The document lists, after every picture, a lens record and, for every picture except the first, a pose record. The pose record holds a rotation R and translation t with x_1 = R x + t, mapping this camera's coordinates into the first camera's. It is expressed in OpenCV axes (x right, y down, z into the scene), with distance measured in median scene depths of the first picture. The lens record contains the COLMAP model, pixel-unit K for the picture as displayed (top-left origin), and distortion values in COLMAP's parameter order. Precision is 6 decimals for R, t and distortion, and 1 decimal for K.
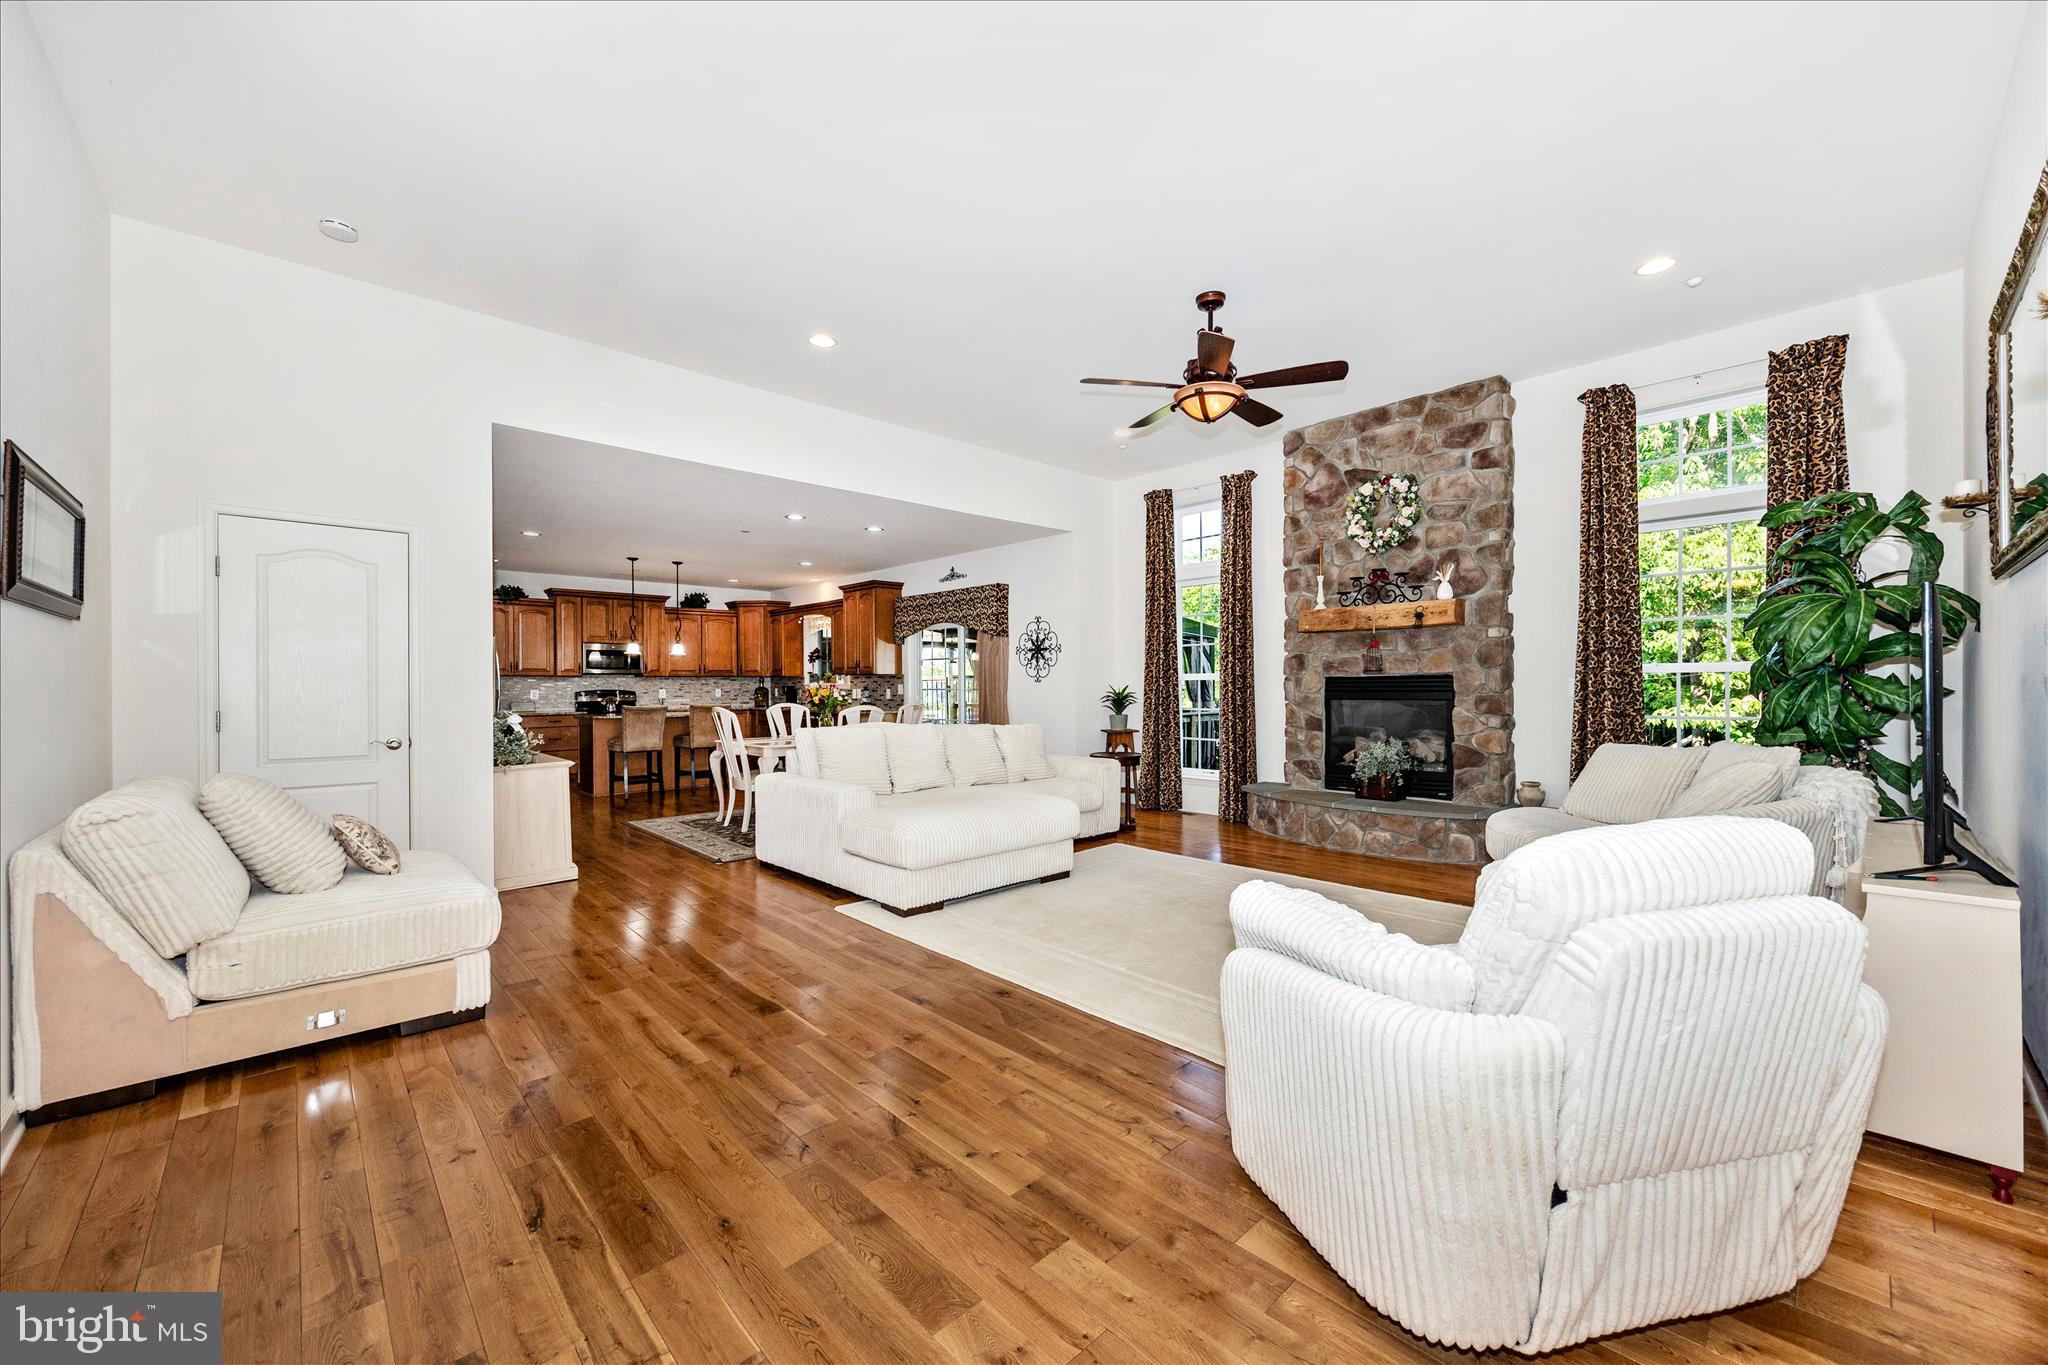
lens RADIAL K [[787.7, 0, 1028.6], [0, 787.7, 692.9], [0, 0, 1]] dist [0.001431, -0.000084]
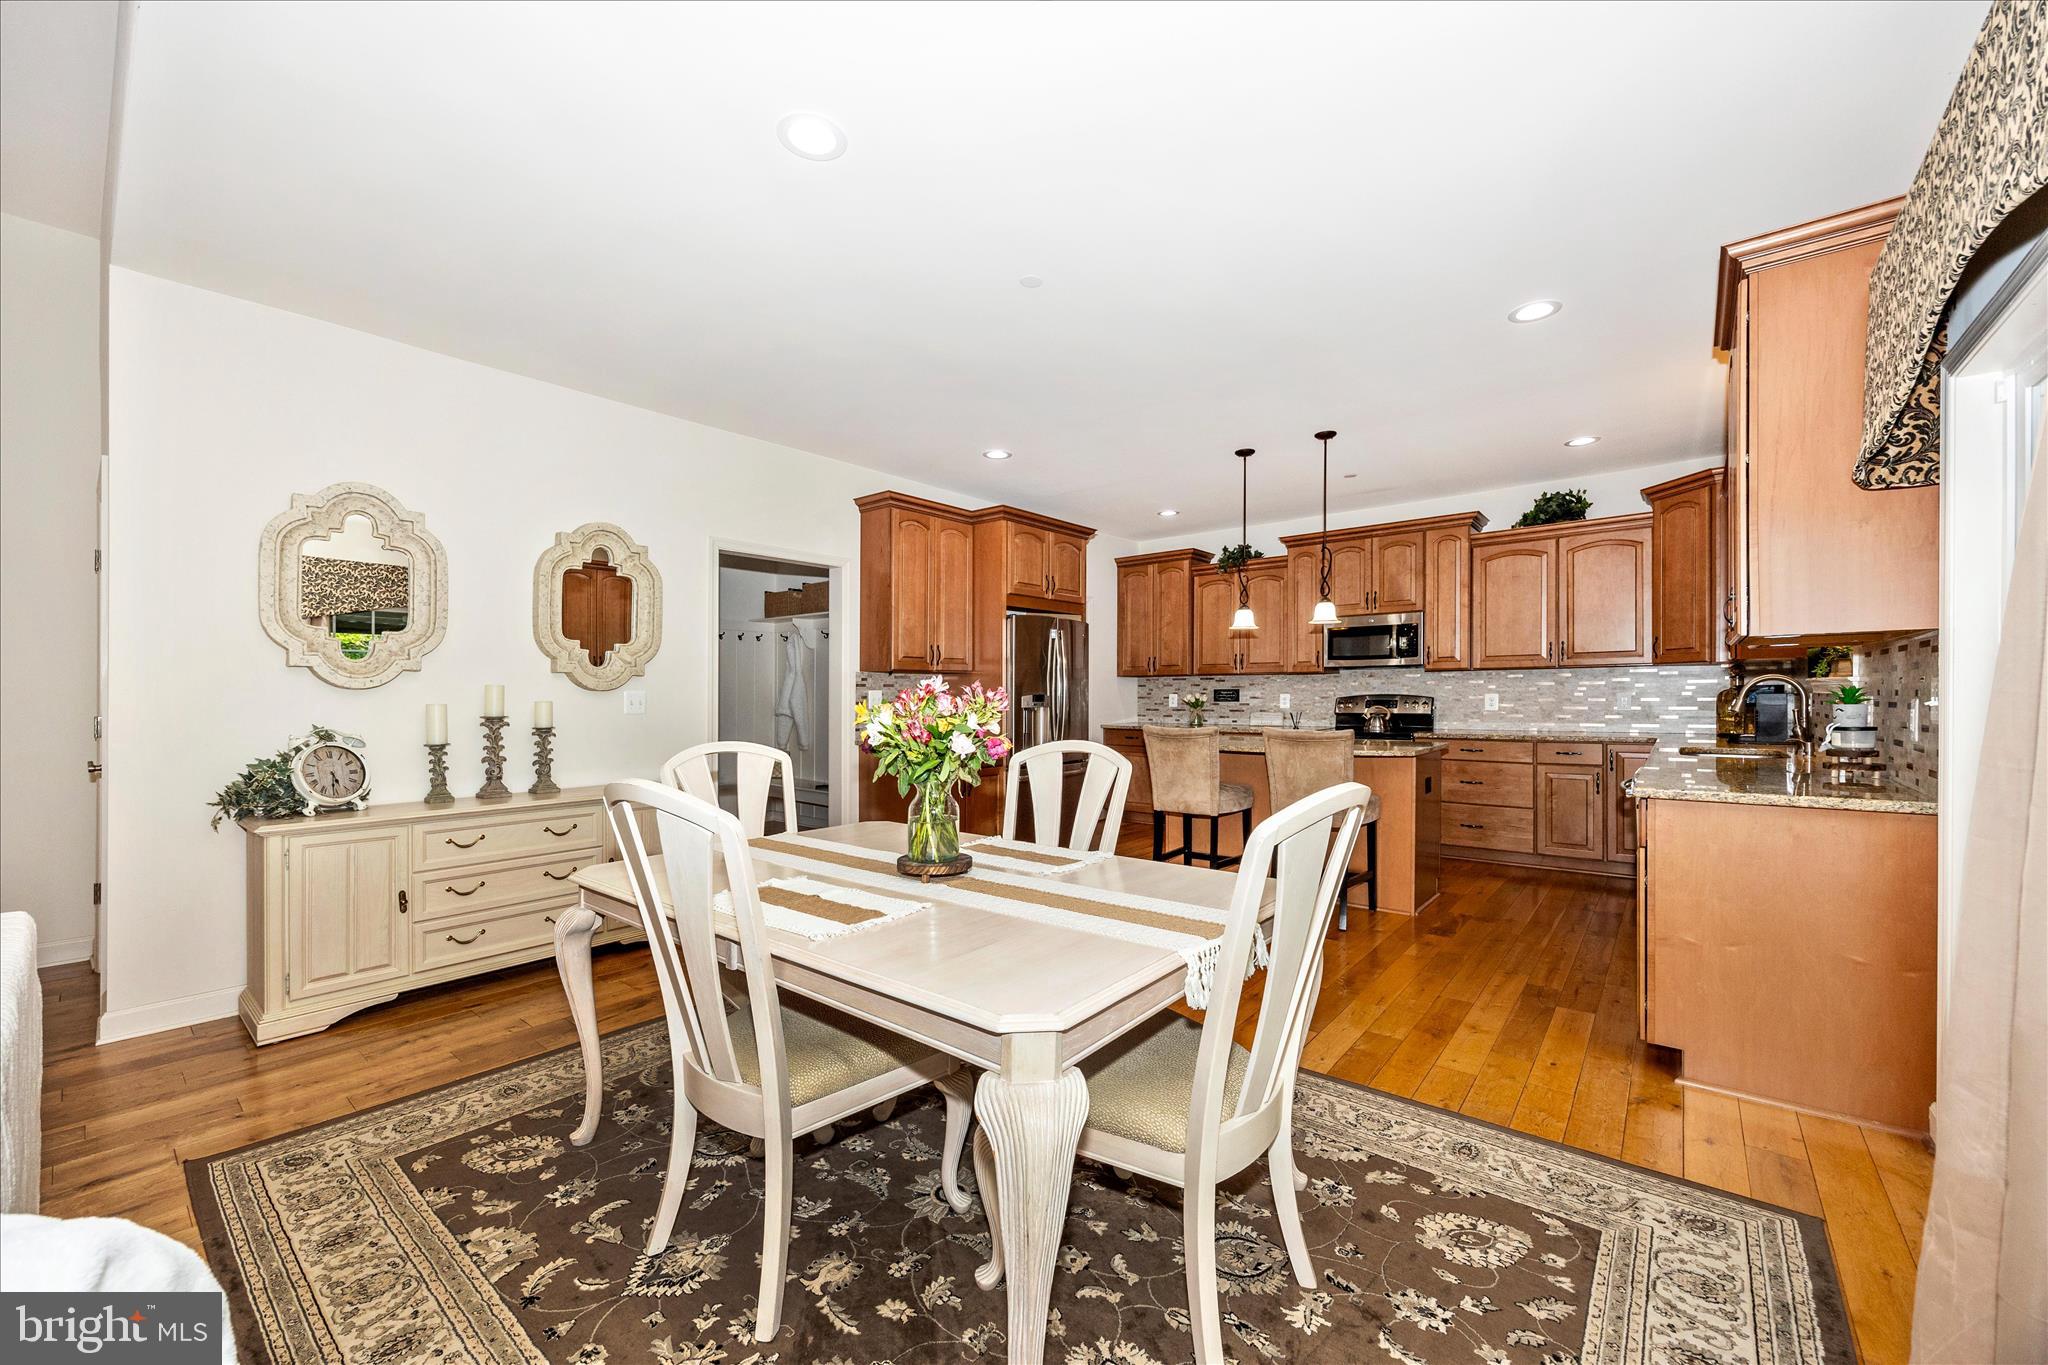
lens RADIAL K [[787.7, 0, 1028.6], [0, 787.7, 692.9], [0, 0, 1]] dist [0.001431, -0.000084]
pose [[0.128486, 0.002097, -0.991709, 0.011685], [-0.003078, 0.999994, 0.001716, -0.006208], [0.991707, 0.002832, 0.128492, 0.795725]]
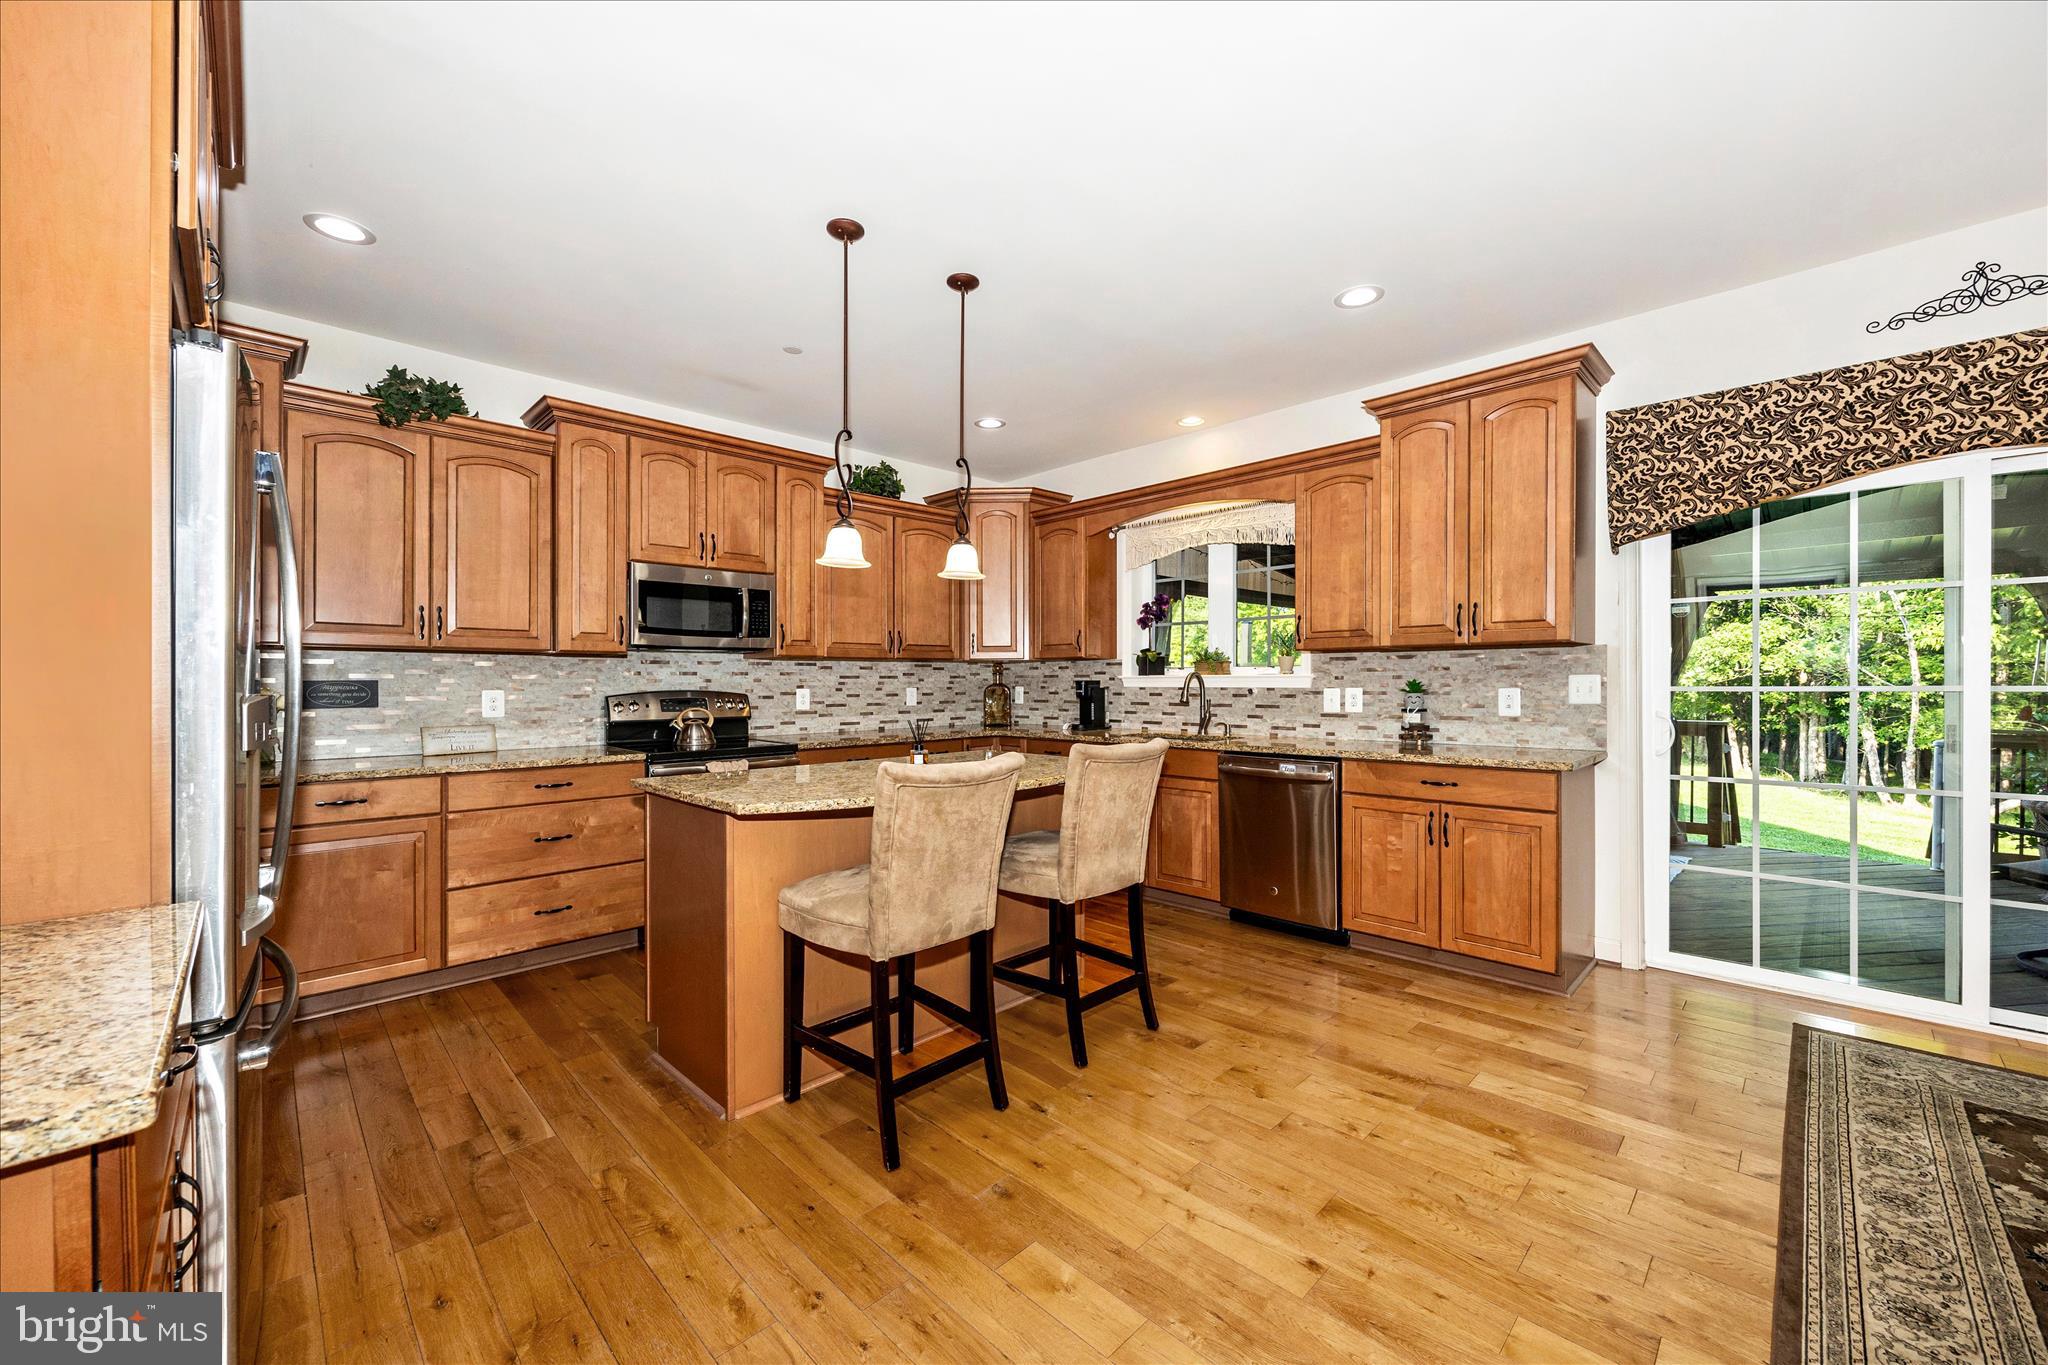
lens RADIAL K [[795.4, 0, 1043.9], [0, 795.4, 681.8], [0, 0, 1]] dist [-0.000034, 0.000114]
pose [[0.999373, -0.000939, 0.035382, -0.445427], [0.001285, 0.999952, -0.009744, -0.004559], [-0.035371, 0.009784, 0.999326, 0.720878]]
